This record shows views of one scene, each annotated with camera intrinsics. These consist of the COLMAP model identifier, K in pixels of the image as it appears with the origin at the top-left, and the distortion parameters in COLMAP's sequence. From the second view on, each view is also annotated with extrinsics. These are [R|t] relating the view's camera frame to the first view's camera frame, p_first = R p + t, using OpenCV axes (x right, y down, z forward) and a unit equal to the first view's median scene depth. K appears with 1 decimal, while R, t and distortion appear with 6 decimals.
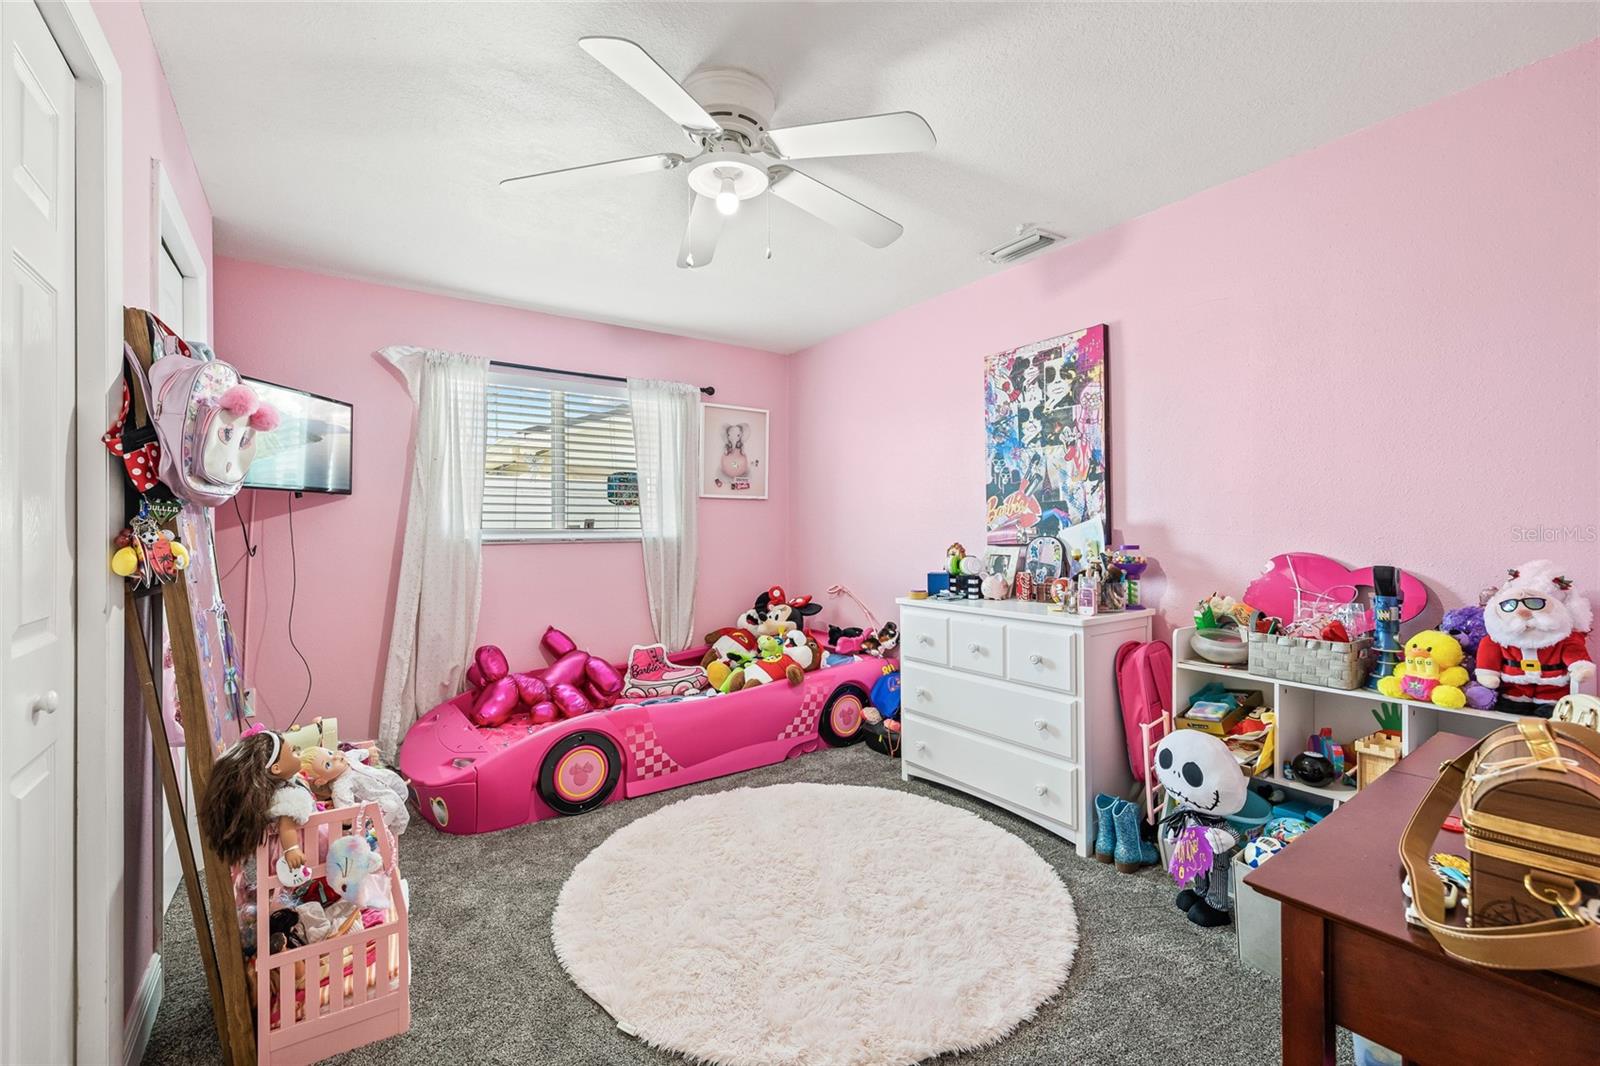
lens RADIAL K [[678.7, 0, 799.5], [0, 678.7, 530.9], [0, 0, 1]] dist [-0.003868, 0.003049]
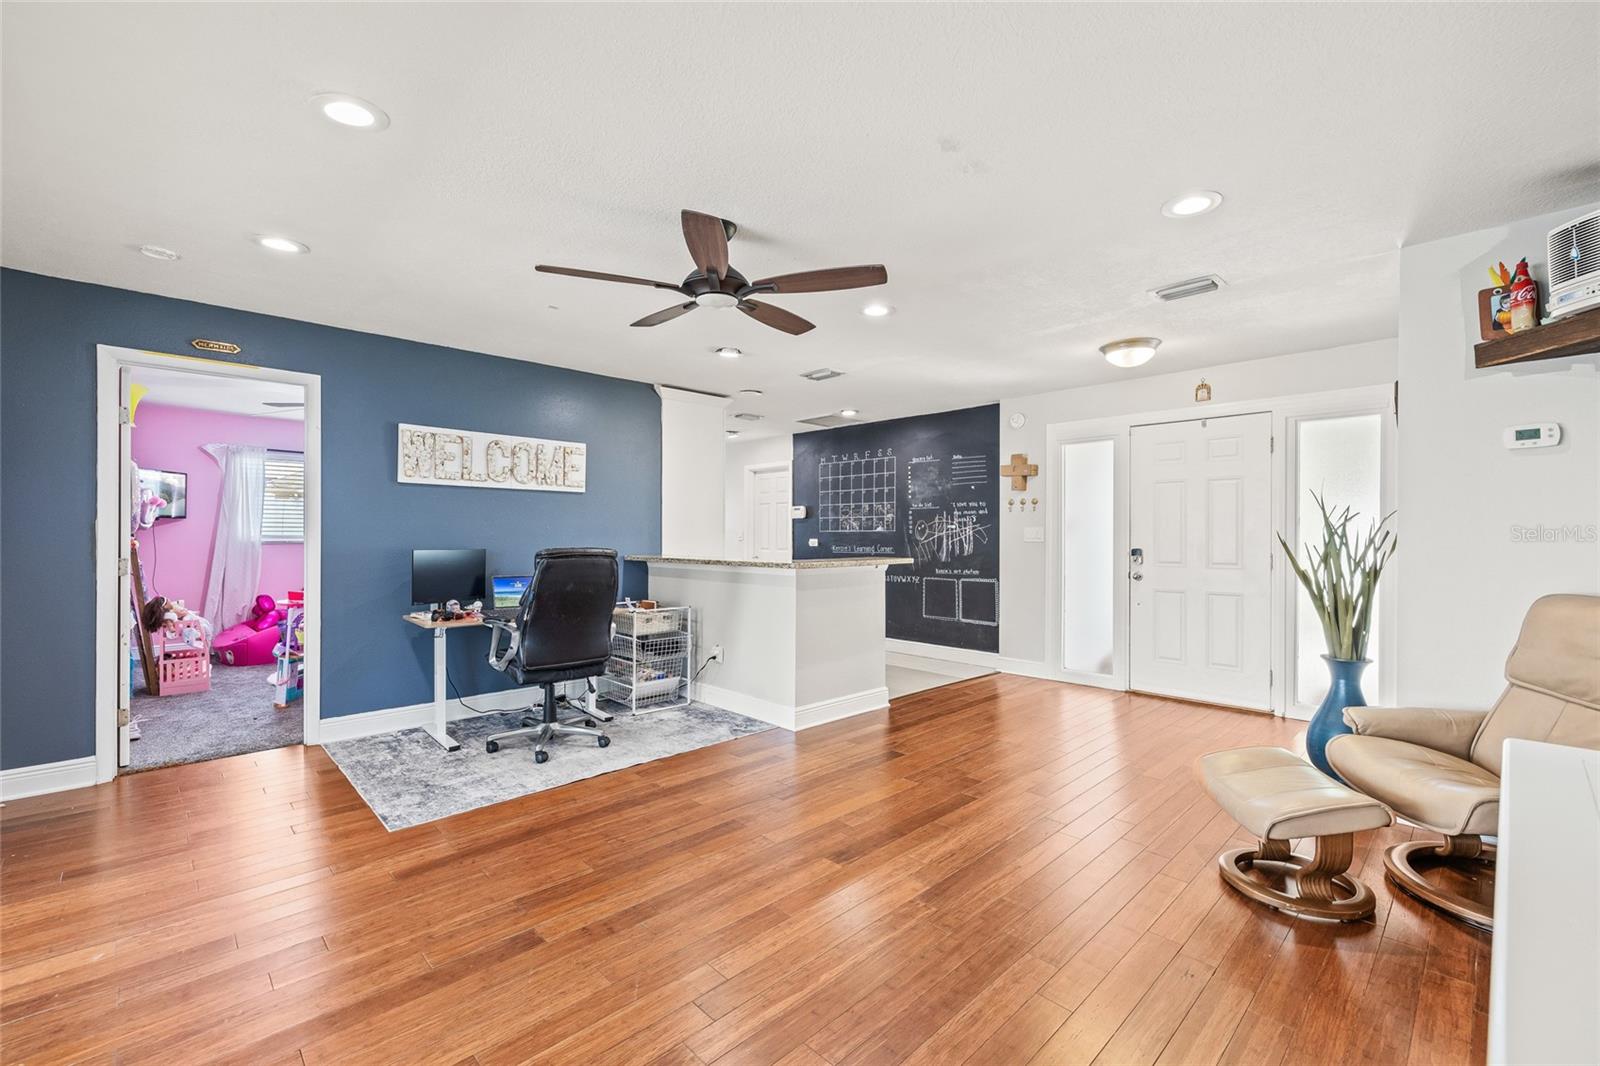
lens RADIAL K [[678.7, 0, 797.1], [0, 678.7, 536.6], [0, 0, 1]] dist [-0.003868, 0.003049]
pose [[0.986906, 0.002838, 0.161274, 0.787537], [-0.002838, 0.999996, -0.000232, -0.004991], [-0.161274, -0.000229, 0.986910, -1.250269]]
